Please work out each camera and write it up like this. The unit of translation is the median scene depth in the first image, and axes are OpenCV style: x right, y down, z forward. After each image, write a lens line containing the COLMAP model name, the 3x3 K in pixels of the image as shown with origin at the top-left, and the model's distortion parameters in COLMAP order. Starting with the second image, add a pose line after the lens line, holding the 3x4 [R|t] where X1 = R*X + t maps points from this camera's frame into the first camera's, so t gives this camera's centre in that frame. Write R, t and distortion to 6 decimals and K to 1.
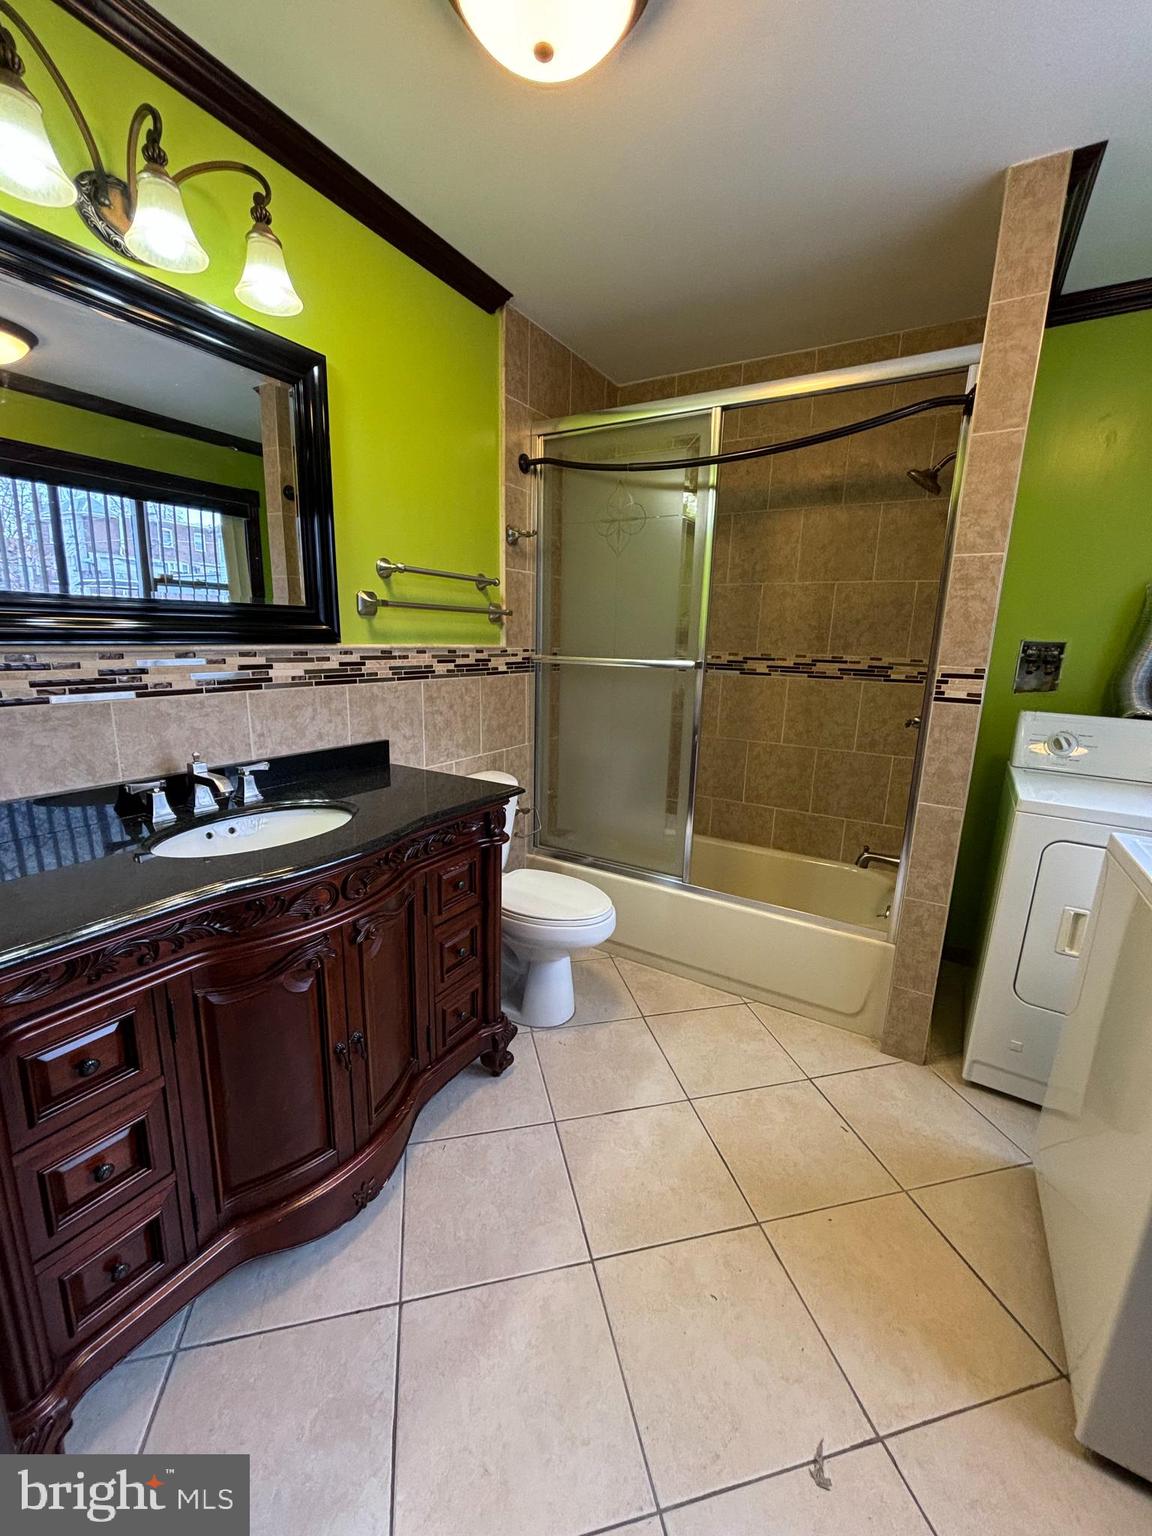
lens RADIAL K [[615.8, 0, 577.0], [0, 615.8, 766.4], [0, 0, 1]] dist [0.001332, -0.000446]
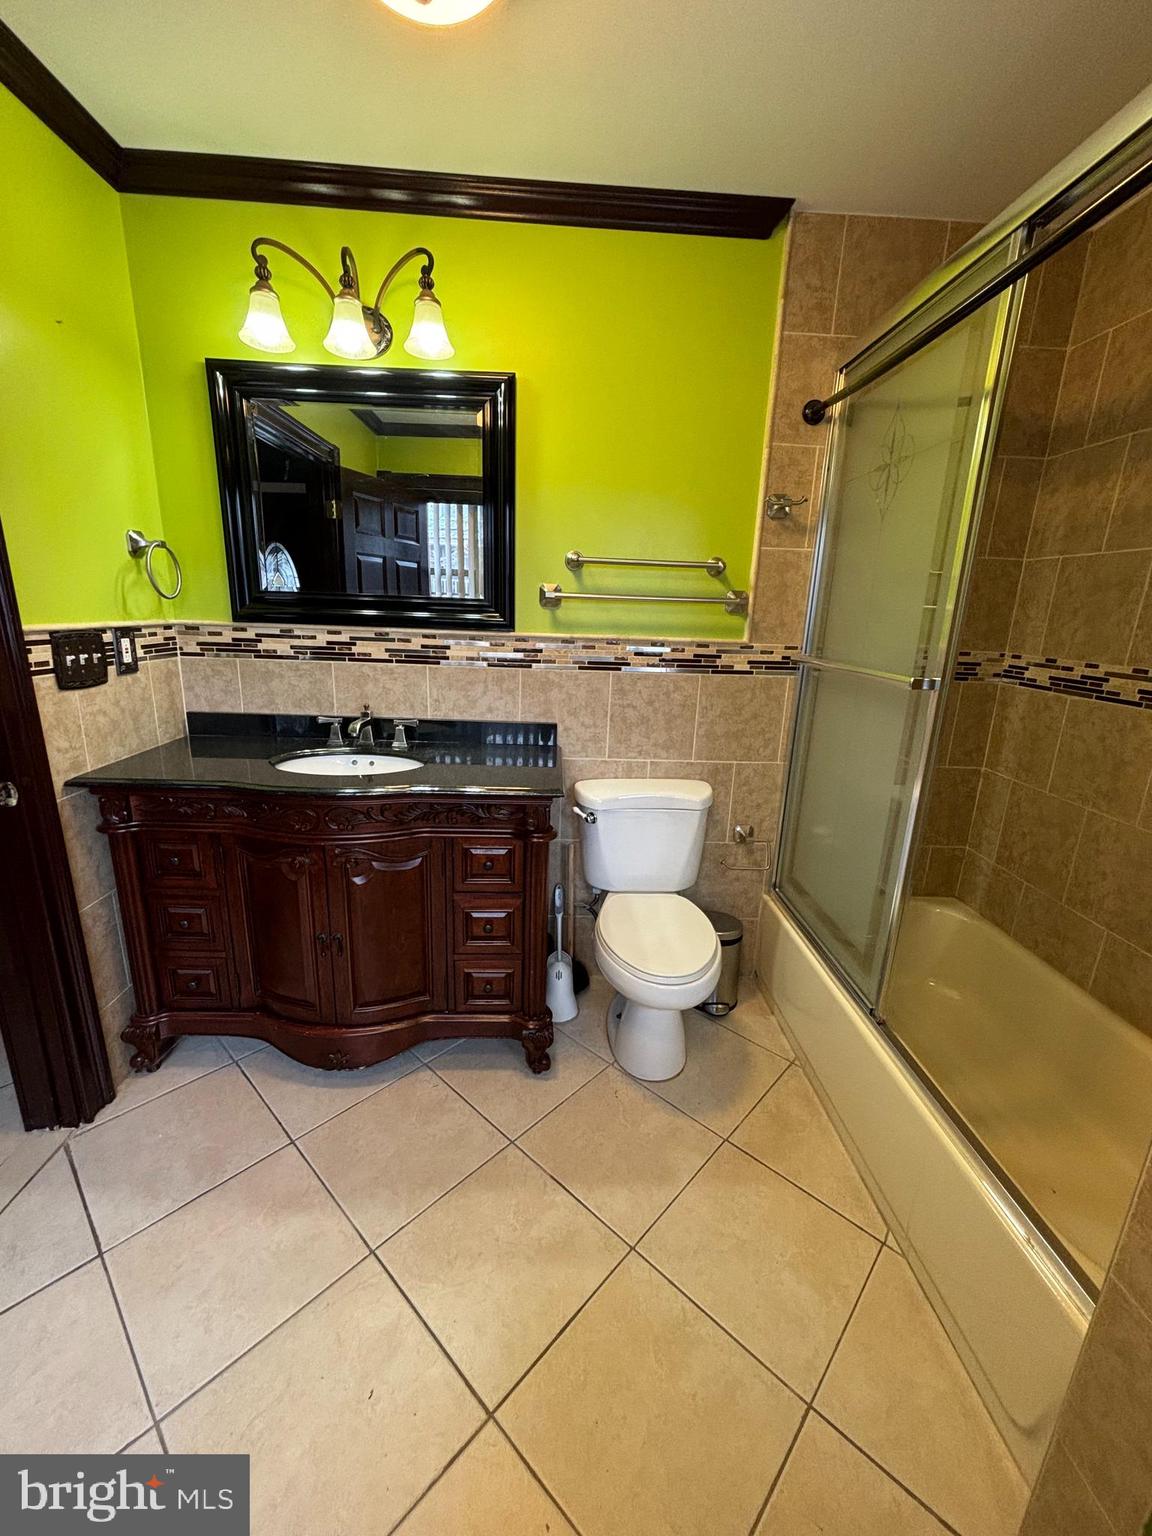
lens RADIAL K [[615.8, 0, 577.9], [0, 615.8, 769.7], [0, 0, 1]] dist [0.001332, -0.000446]
pose [[0.554665, 0.195841, -0.808698, 0.587611], [-0.194089, 0.975548, 0.103127, -0.082029], [0.809120, 0.099758, 0.579113, 0.425341]]
